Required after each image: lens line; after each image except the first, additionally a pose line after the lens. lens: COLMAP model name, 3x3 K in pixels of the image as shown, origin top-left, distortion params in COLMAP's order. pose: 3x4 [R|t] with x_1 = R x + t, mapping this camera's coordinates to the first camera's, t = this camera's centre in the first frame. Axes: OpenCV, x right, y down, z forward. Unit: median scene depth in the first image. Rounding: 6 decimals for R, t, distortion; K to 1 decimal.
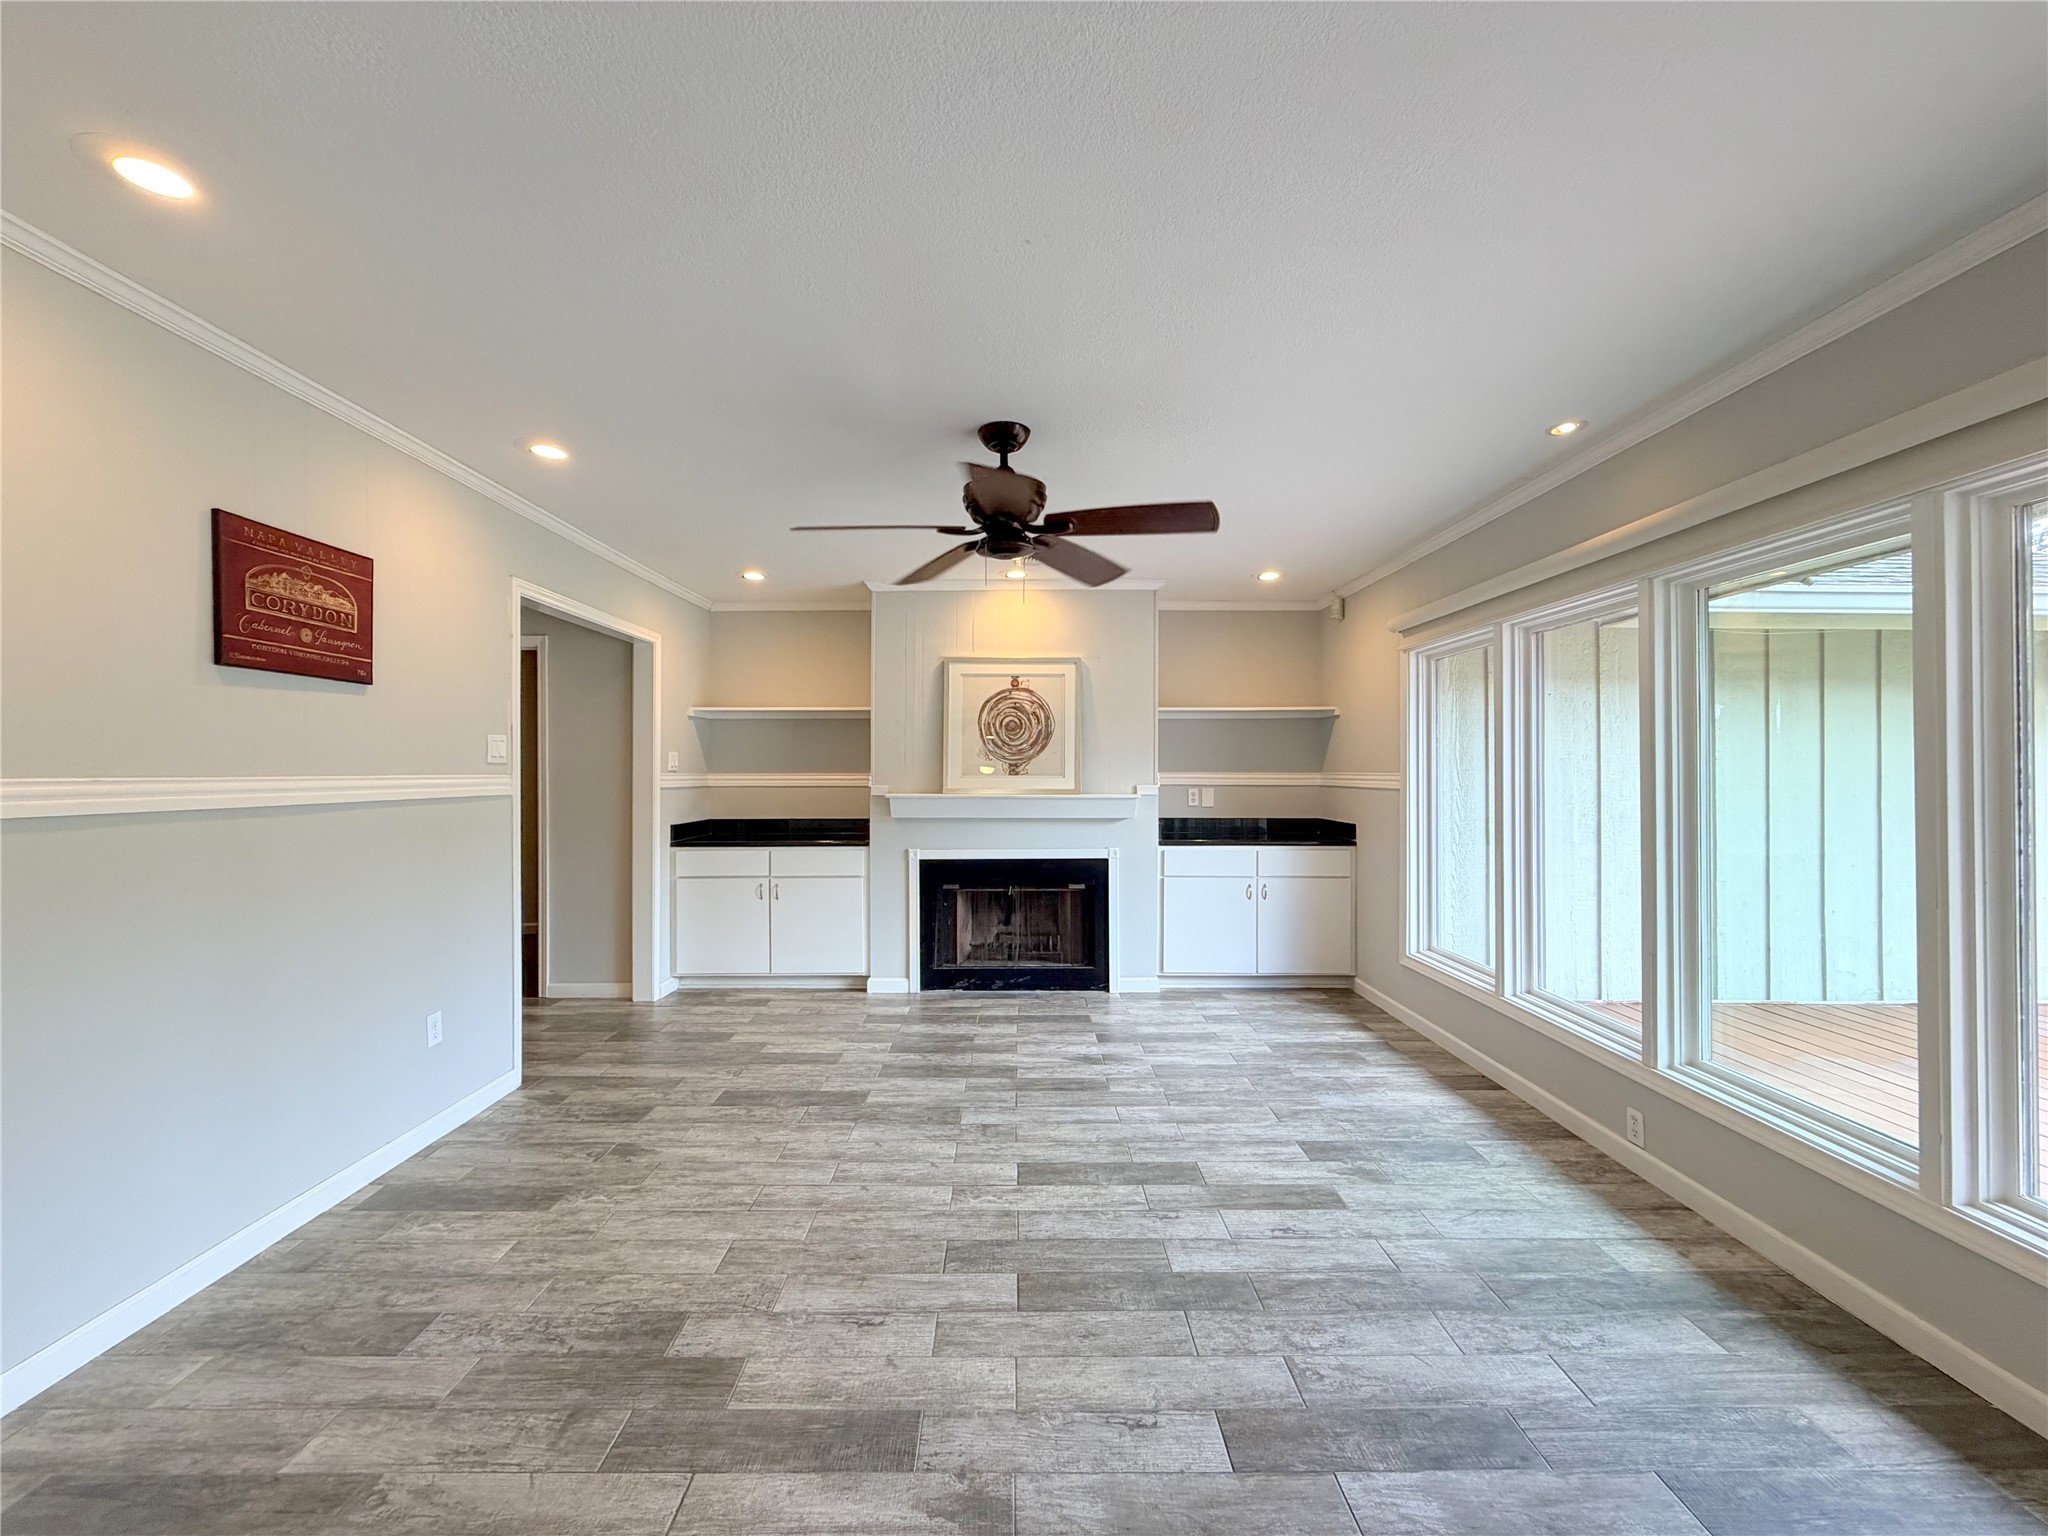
lens RADIAL K [[817.2, 0, 1016.0], [0, 817.2, 764.6], [0, 0, 1]] dist [0.001111, 0.000287]
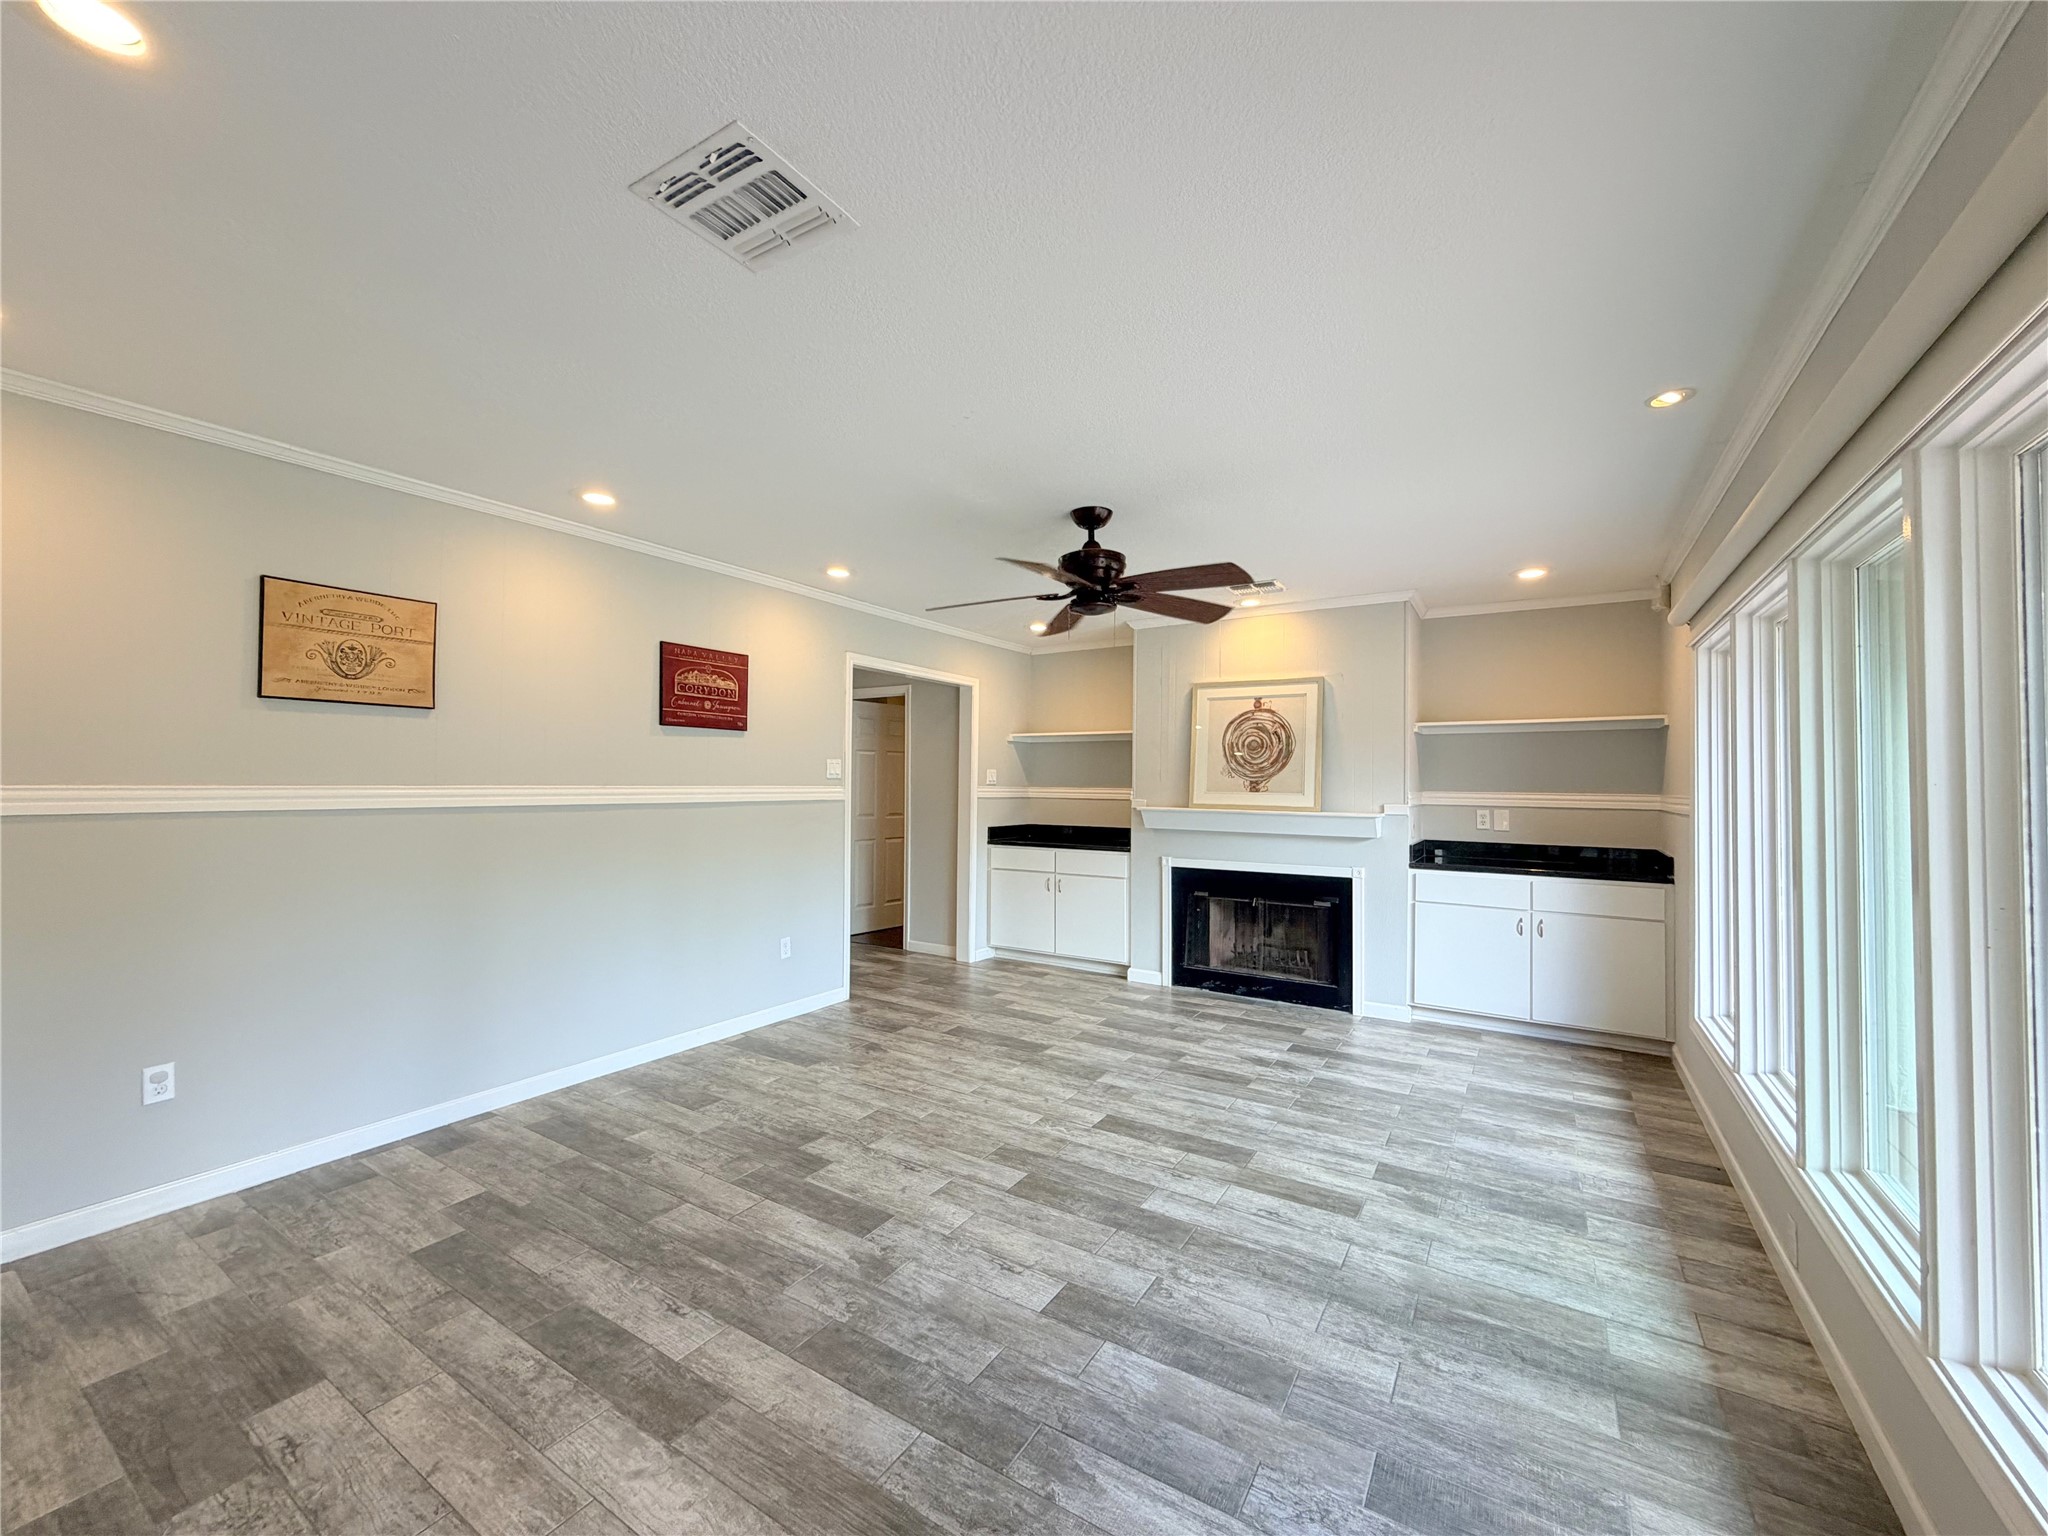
lens RADIAL K [[817.2, 0, 1016.0], [0, 817.2, 764.6], [0, 0, 1]] dist [0.001111, 0.000287]
pose [[0.842010, -0.003814, -0.539448, 0.471379], [-0.005882, 0.999851, -0.016250, -0.005187], [0.539429, 0.016855, 0.841862, -0.080696]]
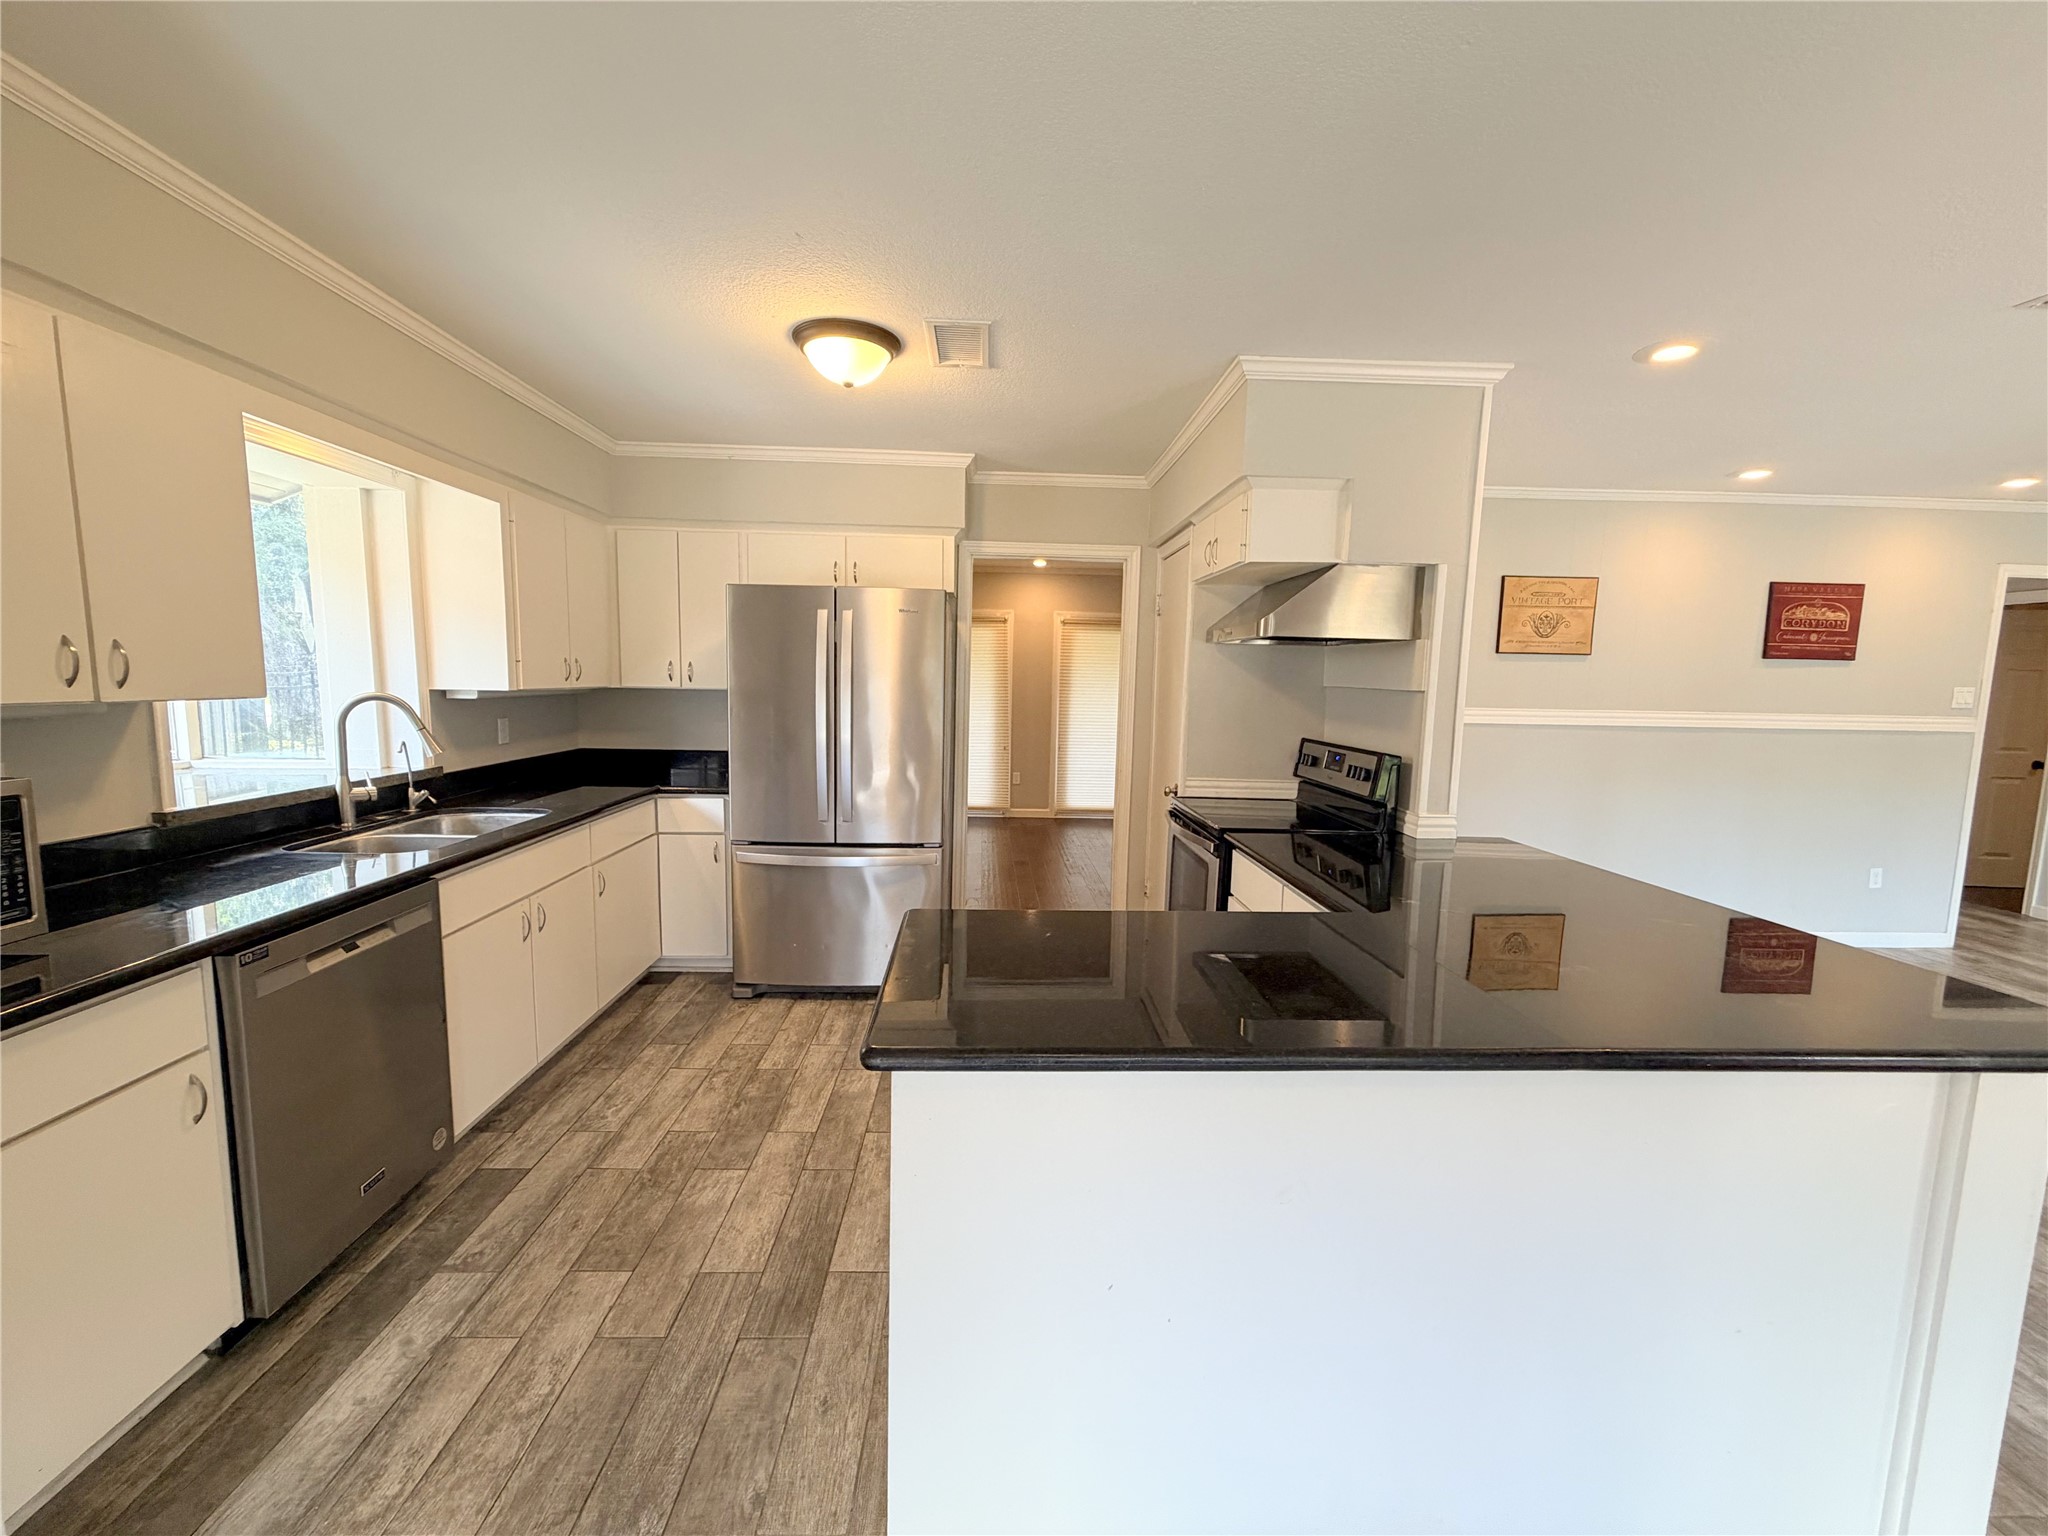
lens RADIAL K [[817.2, 0, 1016.0], [0, 817.2, 764.6], [0, 0, 1]] dist [0.001111, 0.000287]
pose [[0.036416, 0.111034, -0.993149, 0.703679], [-0.013797, 0.993769, 0.110598, -0.039818], [0.999241, 0.009675, 0.037721, -0.652351]]
